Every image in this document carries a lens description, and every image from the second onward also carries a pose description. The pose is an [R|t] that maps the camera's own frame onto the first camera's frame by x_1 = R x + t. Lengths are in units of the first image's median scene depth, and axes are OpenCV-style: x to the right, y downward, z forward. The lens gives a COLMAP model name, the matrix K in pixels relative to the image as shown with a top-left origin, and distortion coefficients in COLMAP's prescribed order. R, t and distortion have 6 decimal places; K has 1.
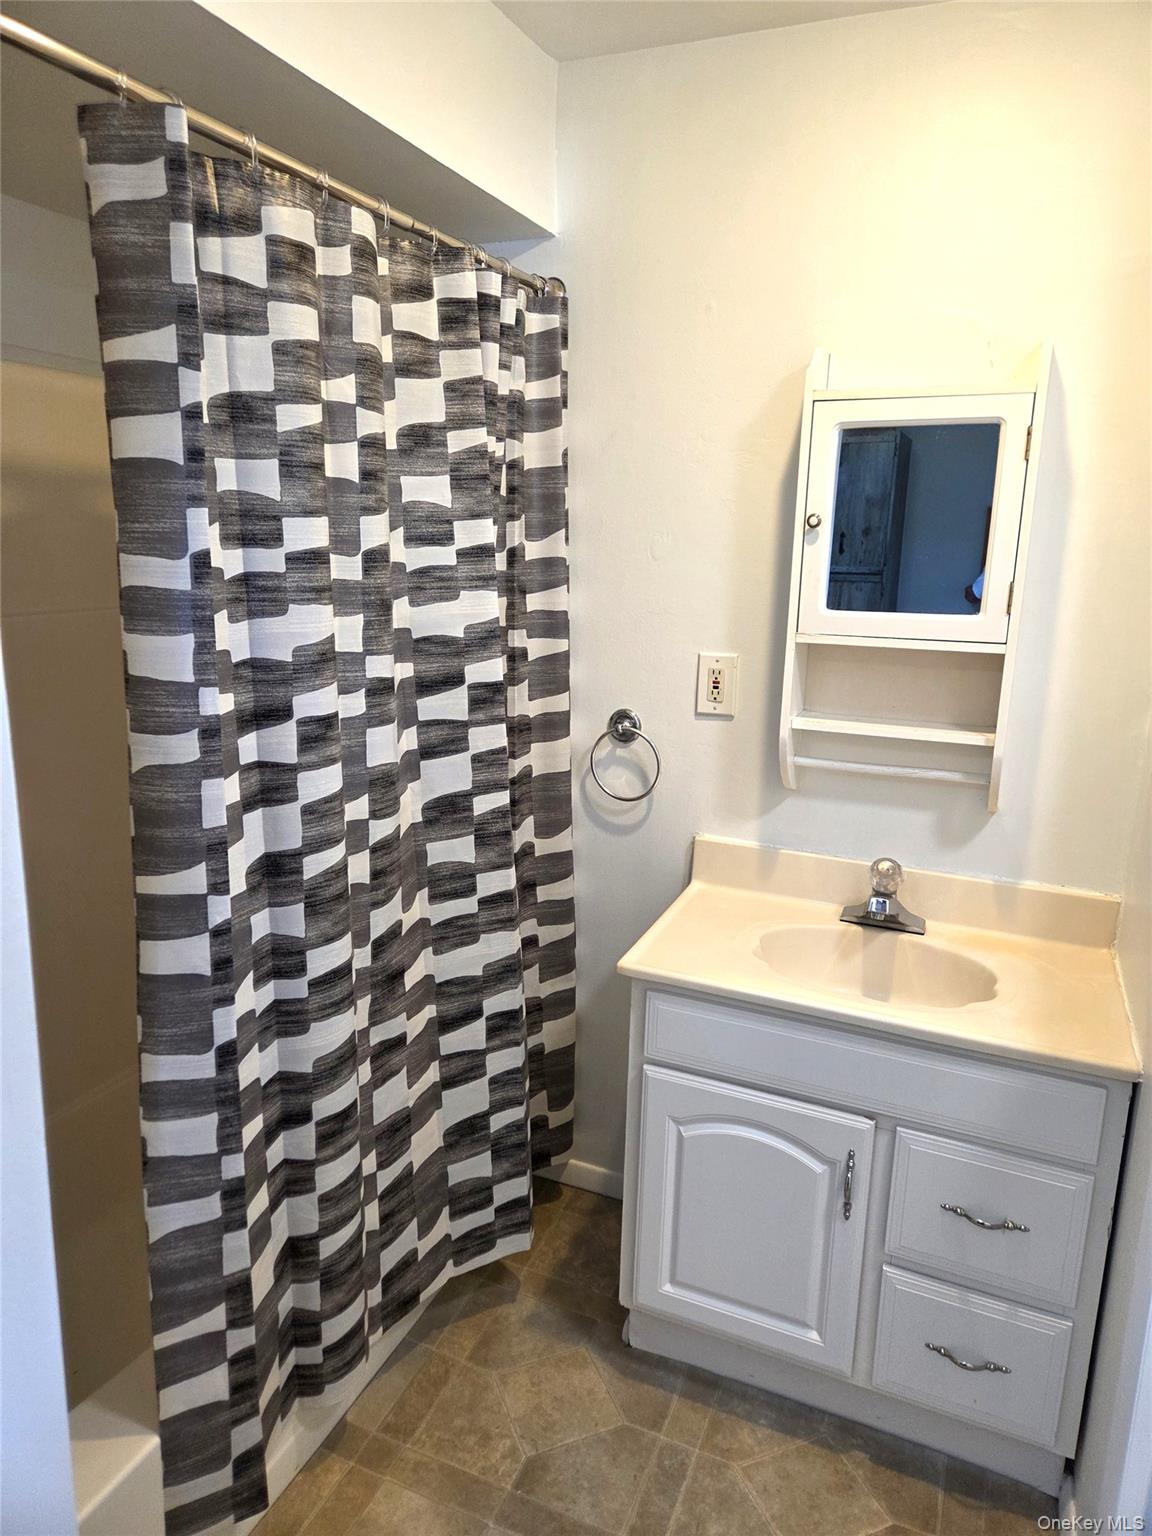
lens RADIAL K [[1021.5, 0, 576.6], [0, 1021.5, 766.5], [0, 0, 1]] dist [0.073962, -0.061052]
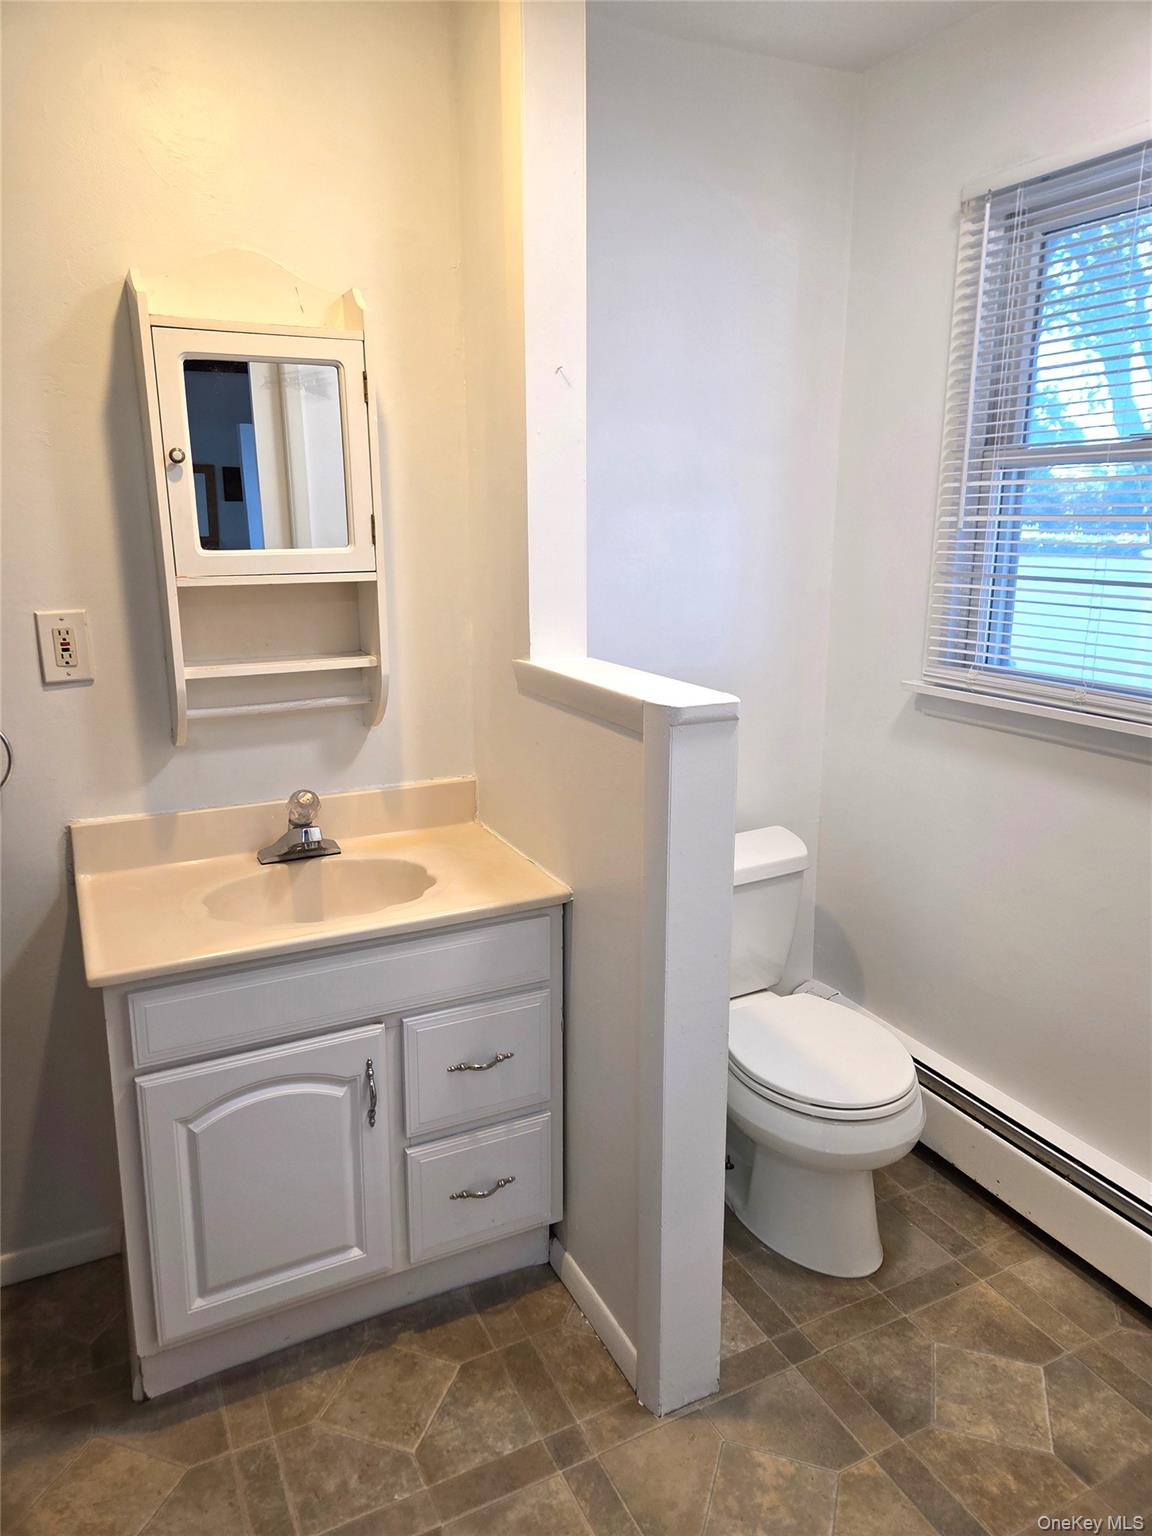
lens RADIAL K [[1021.5, 0, 554.1], [0, 1021.5, 752.6], [0, 0, 1]] dist [0.073962, -0.061052]
pose [[0.659341, -0.199221, 0.724969, -0.270237], [0.186523, 0.977453, 0.098966, -0.001825], [-0.728340, 0.069971, 0.681634, 0.114171]]
